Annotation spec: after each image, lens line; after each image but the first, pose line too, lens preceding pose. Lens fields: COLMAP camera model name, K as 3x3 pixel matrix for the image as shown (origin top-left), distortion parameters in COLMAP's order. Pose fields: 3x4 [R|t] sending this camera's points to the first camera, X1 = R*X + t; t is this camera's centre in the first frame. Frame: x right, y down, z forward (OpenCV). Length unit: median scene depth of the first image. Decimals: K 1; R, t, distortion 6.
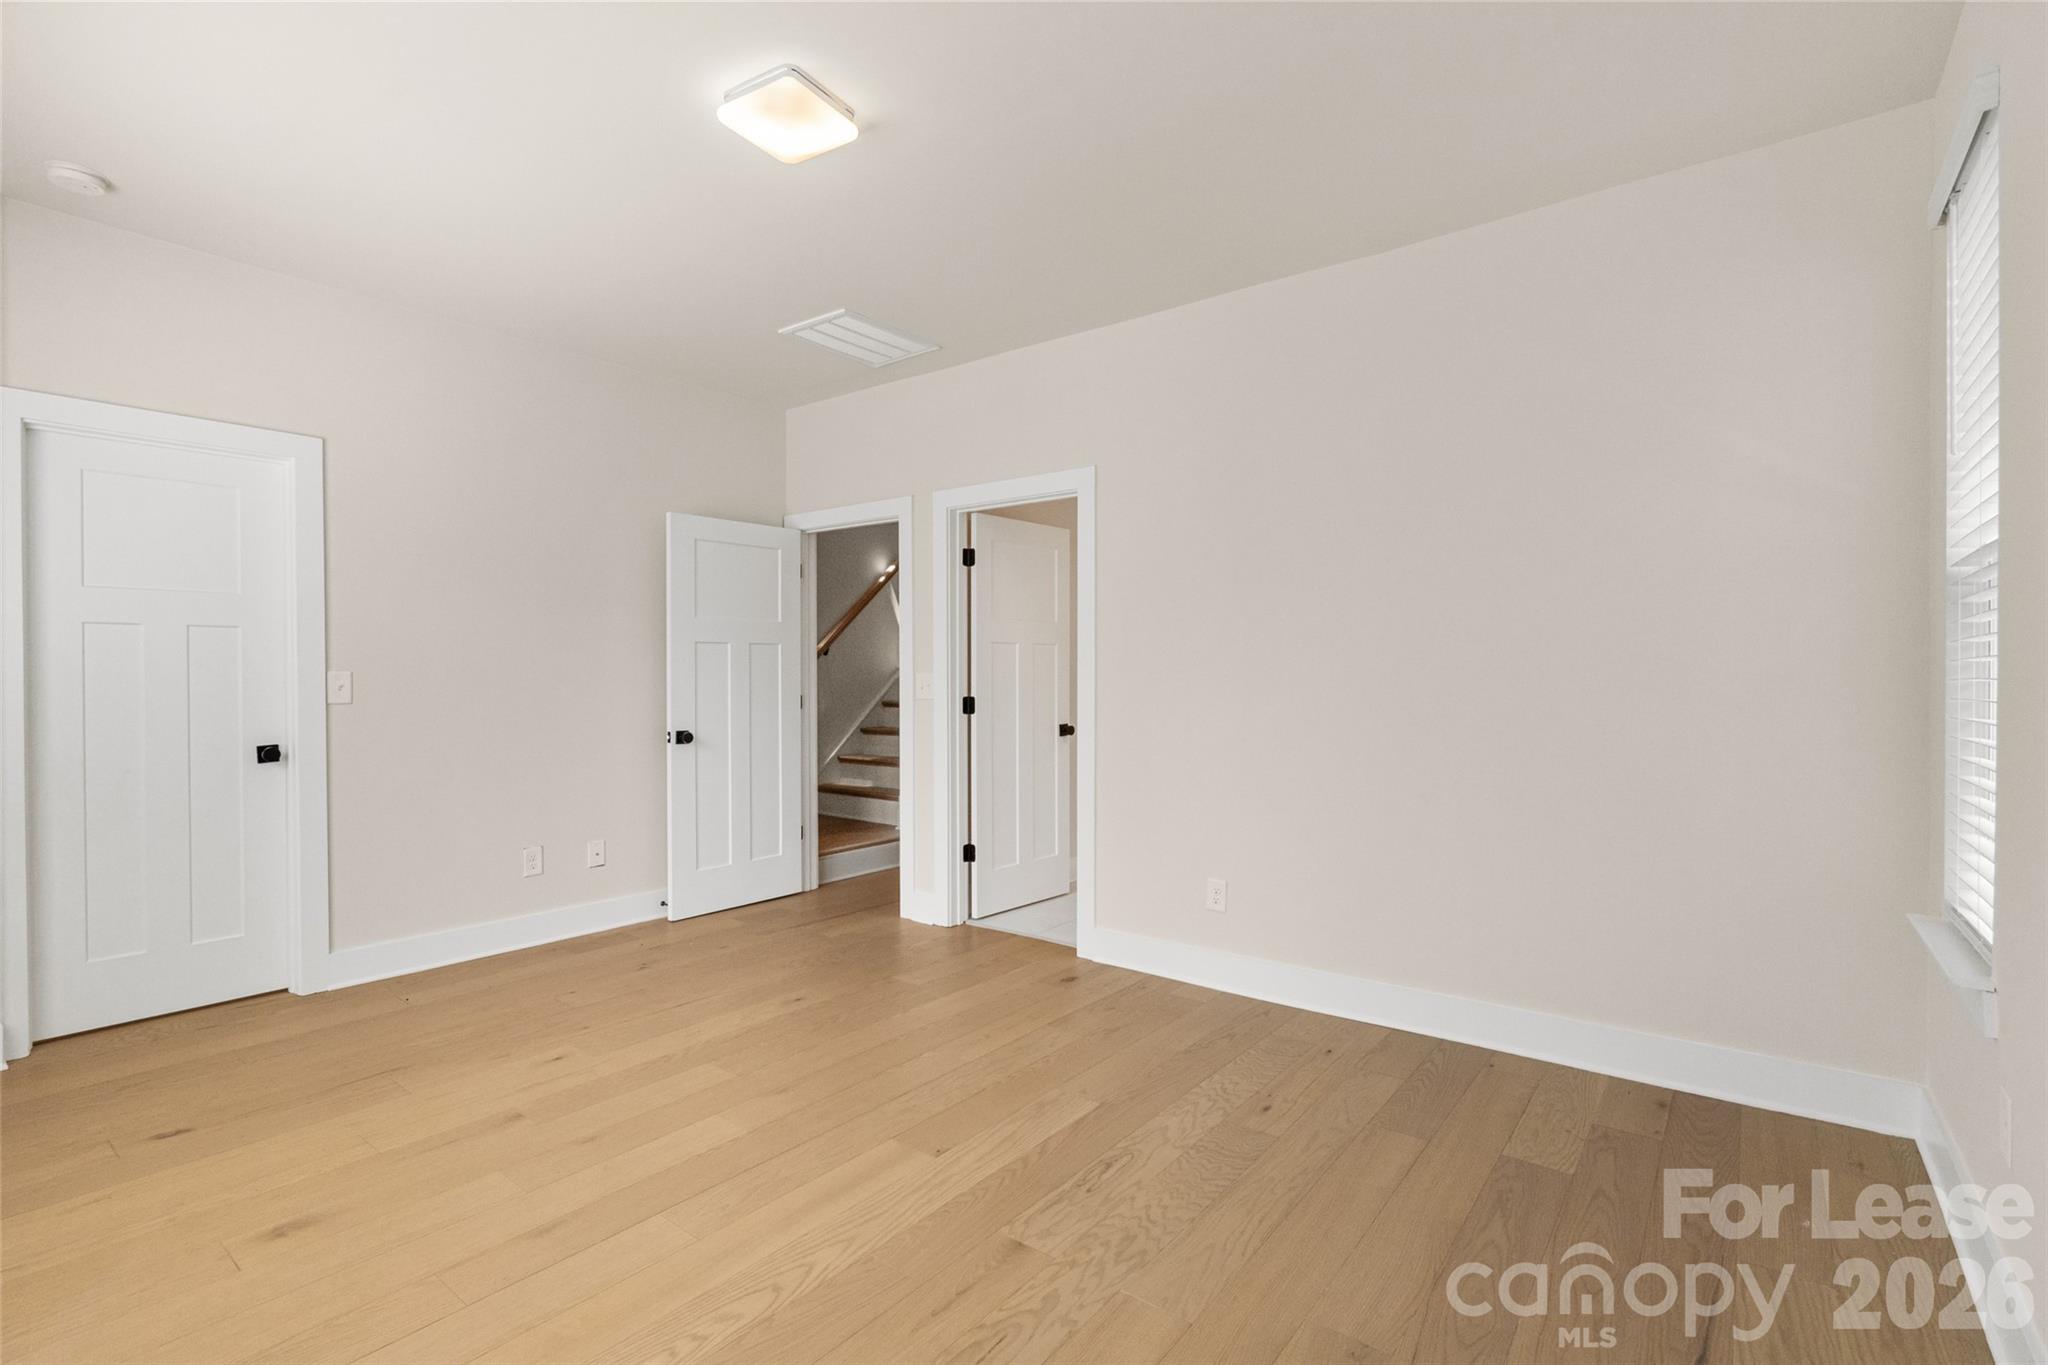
lens RADIAL K [[938.4, 0, 1029.0], [0, 938.4, 681.9], [0, 0, 1]] dist [-0.000481, 0.000021]
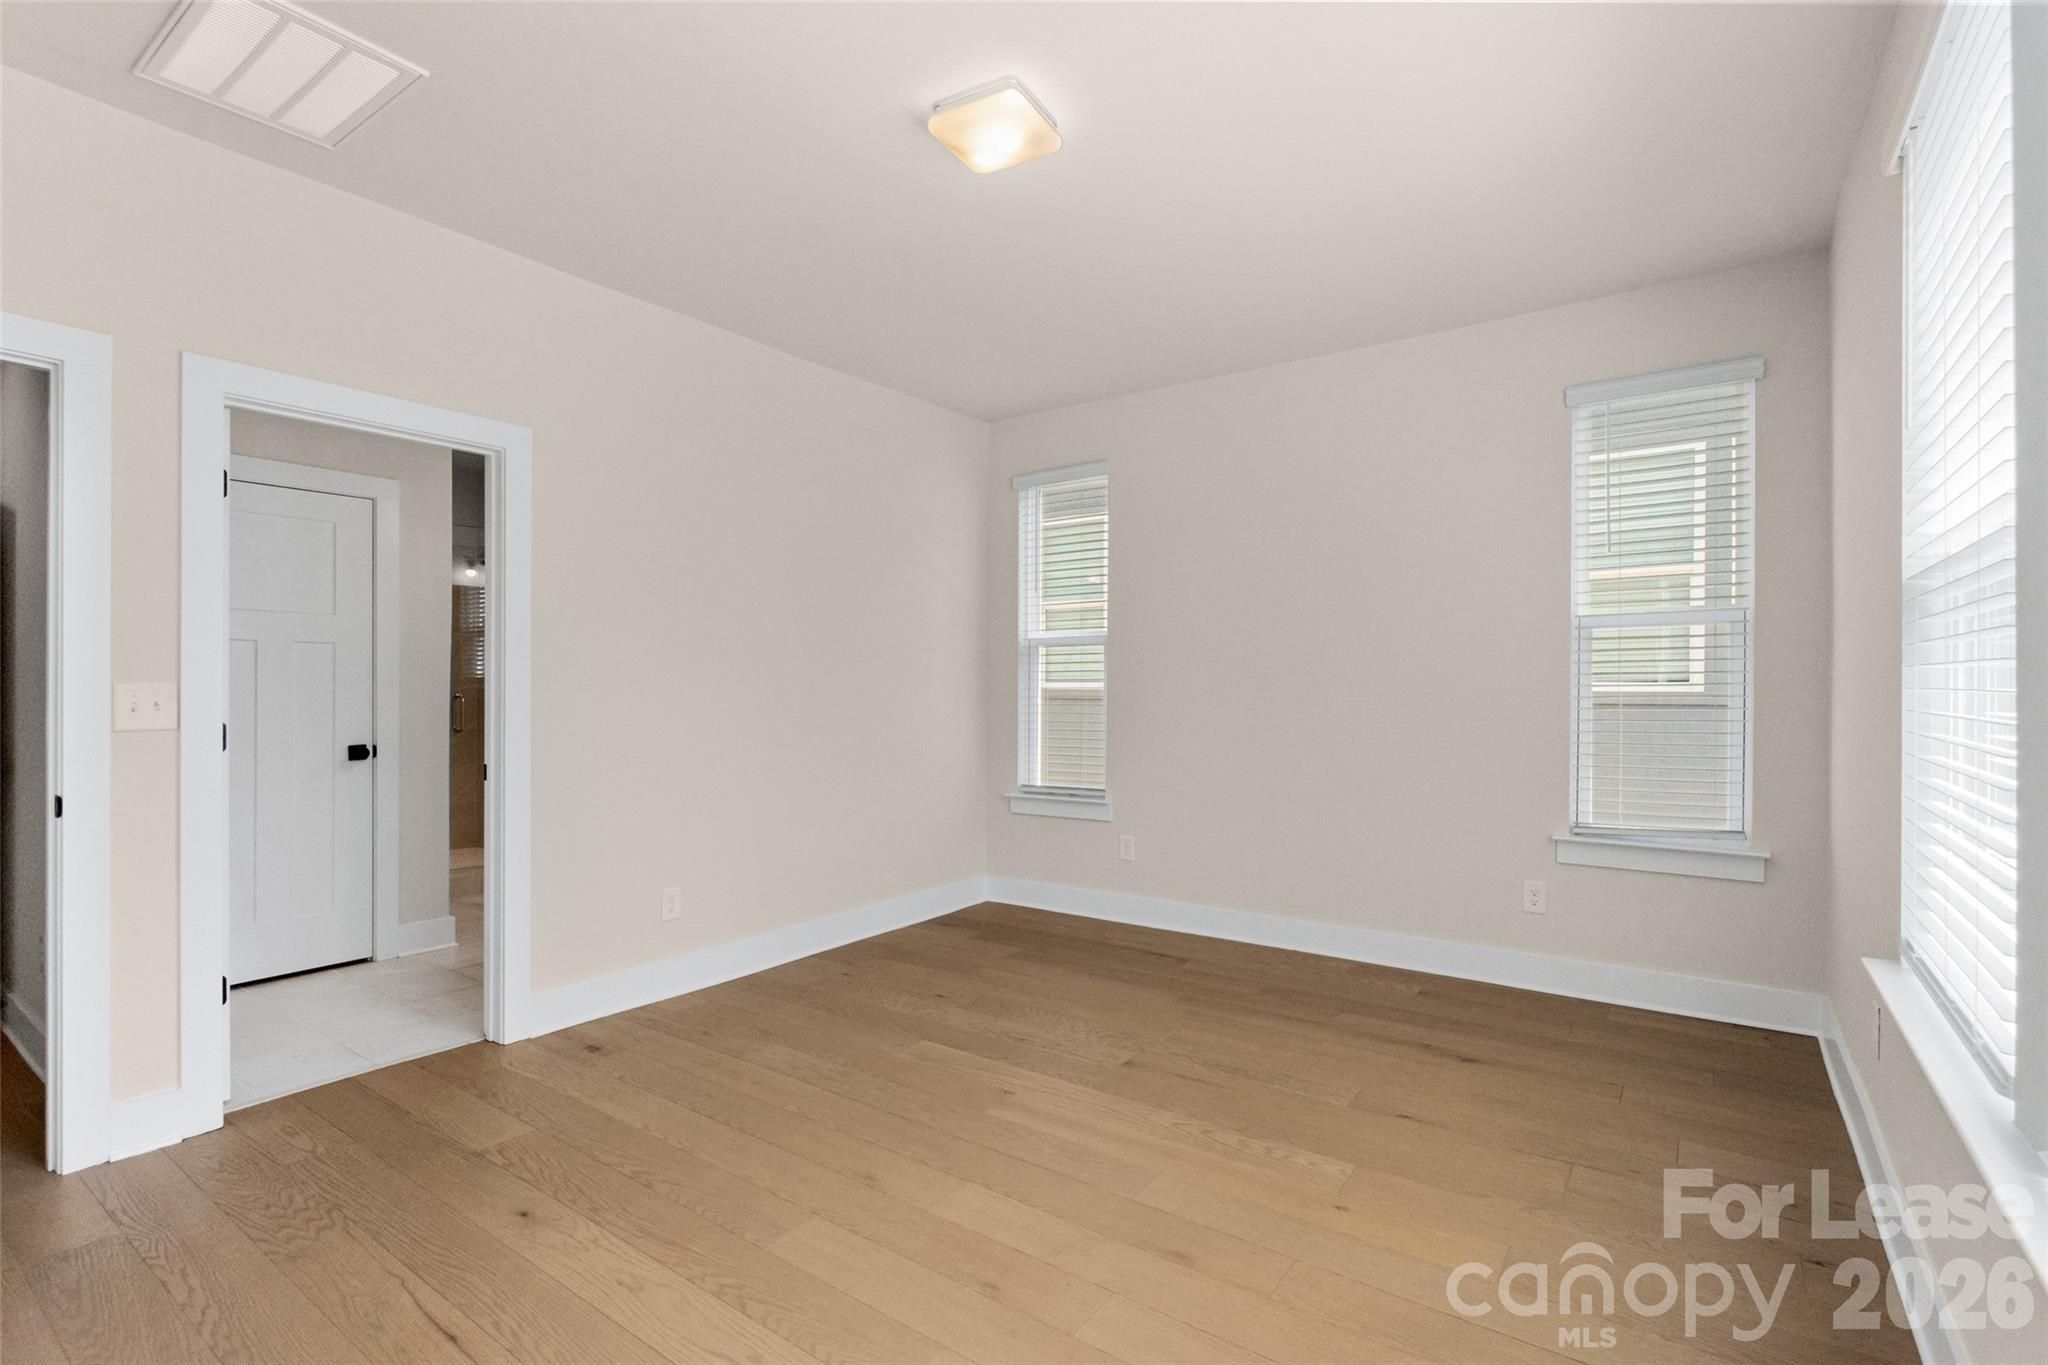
lens RADIAL K [[951.2, 0, 1013.2], [0, 951.2, 683.8], [0, 0, 1]] dist [-0.001965, -0.000066]
pose [[-0.026074, -0.000263, 0.999660, -0.979044], [0.005570, 0.999984, 0.000408, -0.008044], [-0.999644, 0.005579, -0.026073, 0.777605]]
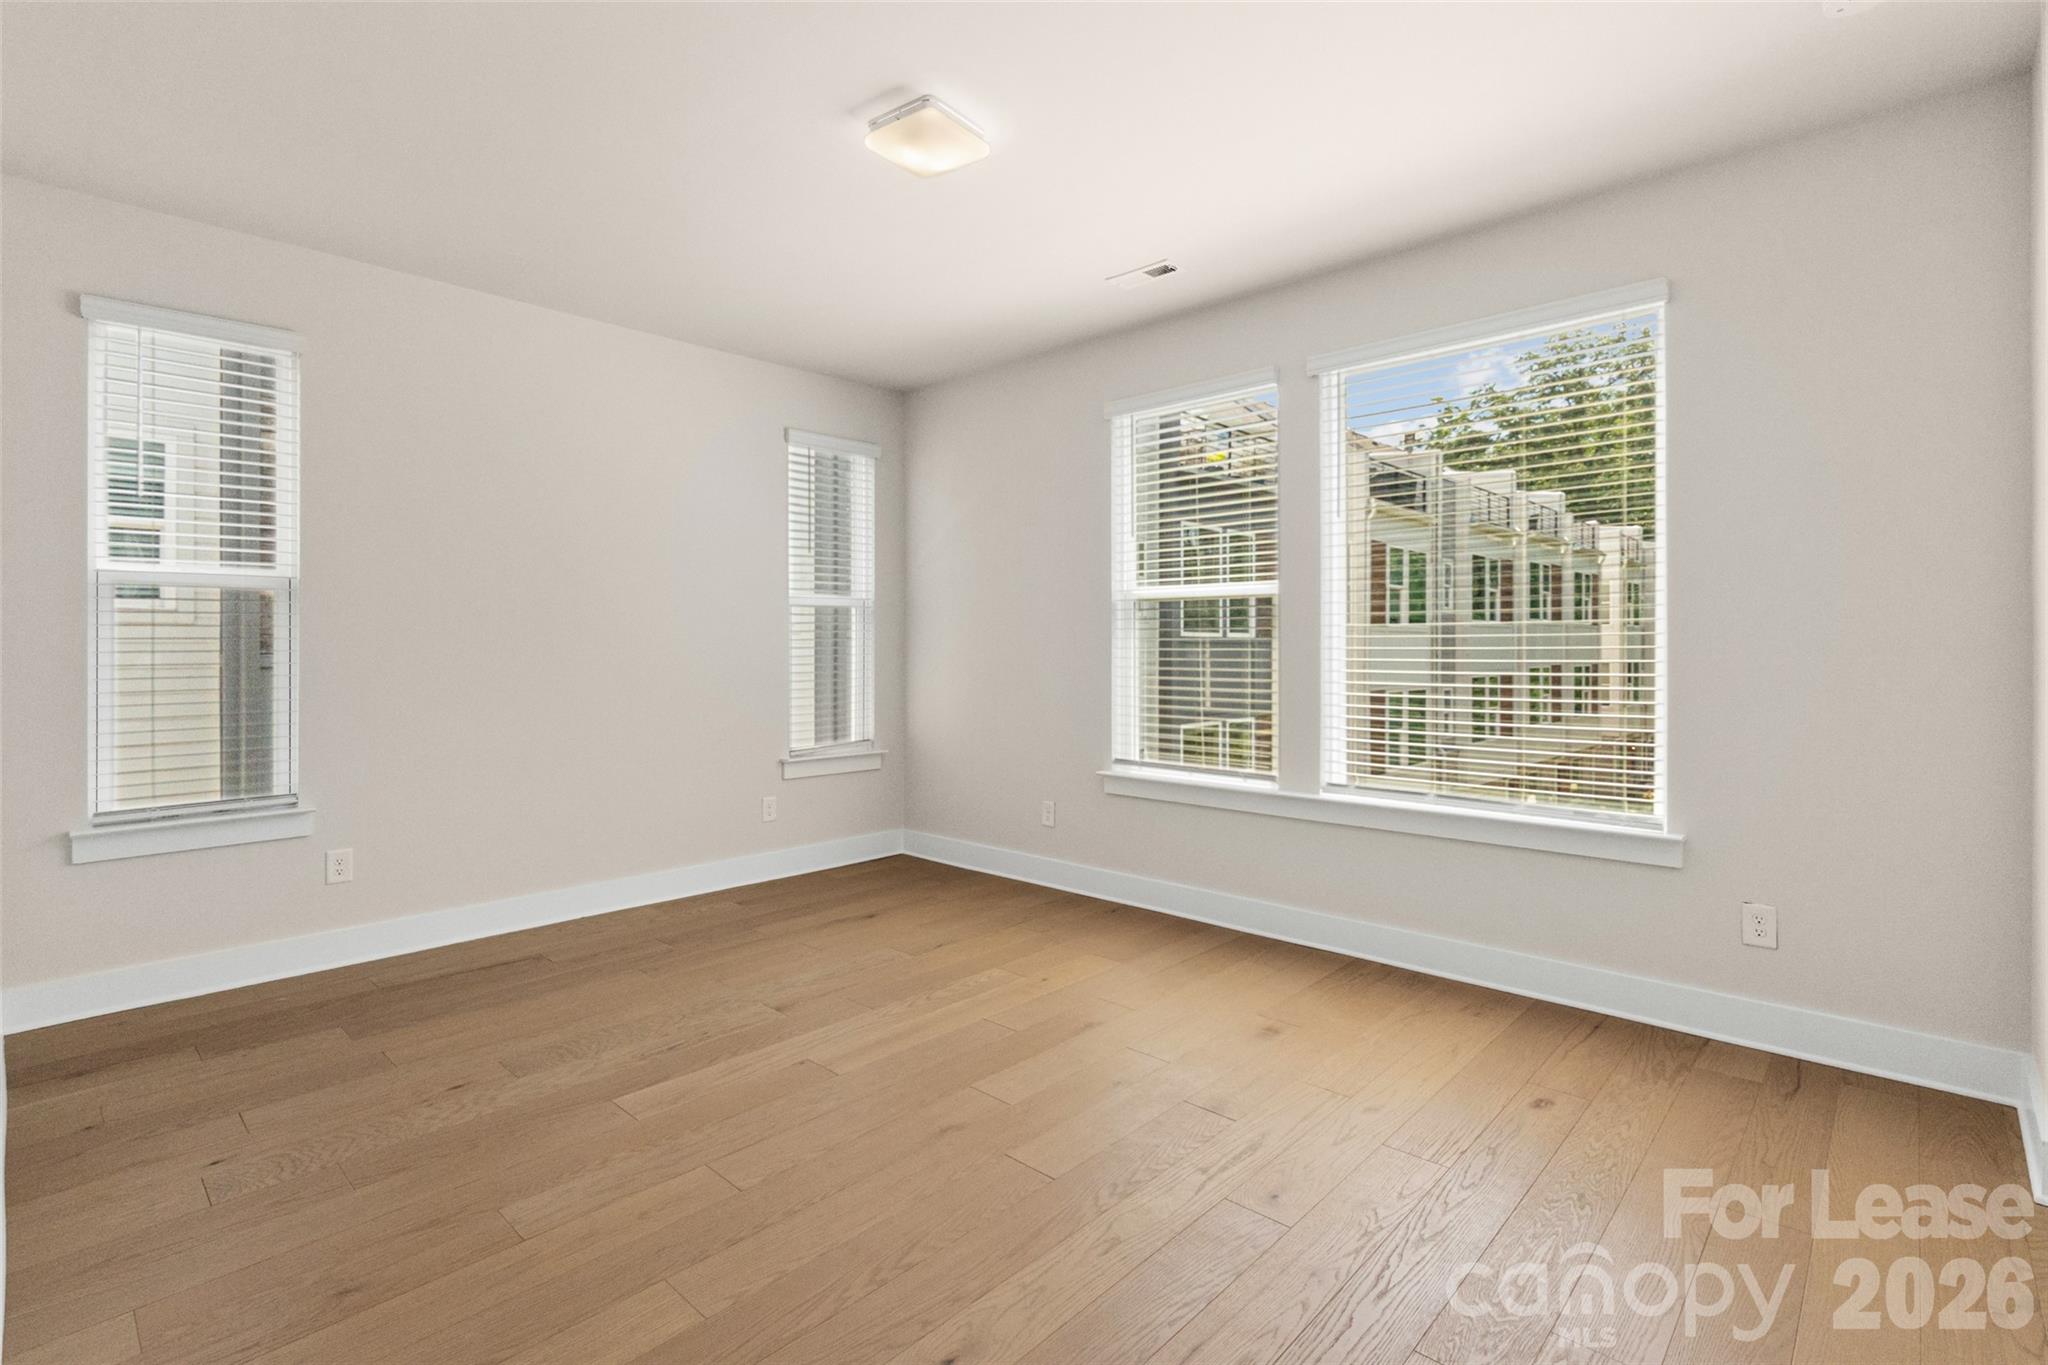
lens RADIAL K [[954.2, 0, 1024.6], [0, 954.2, 642.6], [0, 0, 1]] dist [-0.010613, 0.000336]
pose [[-0.995225, -0.000959, 0.097606, -0.365848], [-0.000942, 1.000000, 0.000215, -0.009993], [-0.097606, 0.000122, -0.995225, 1.624300]]
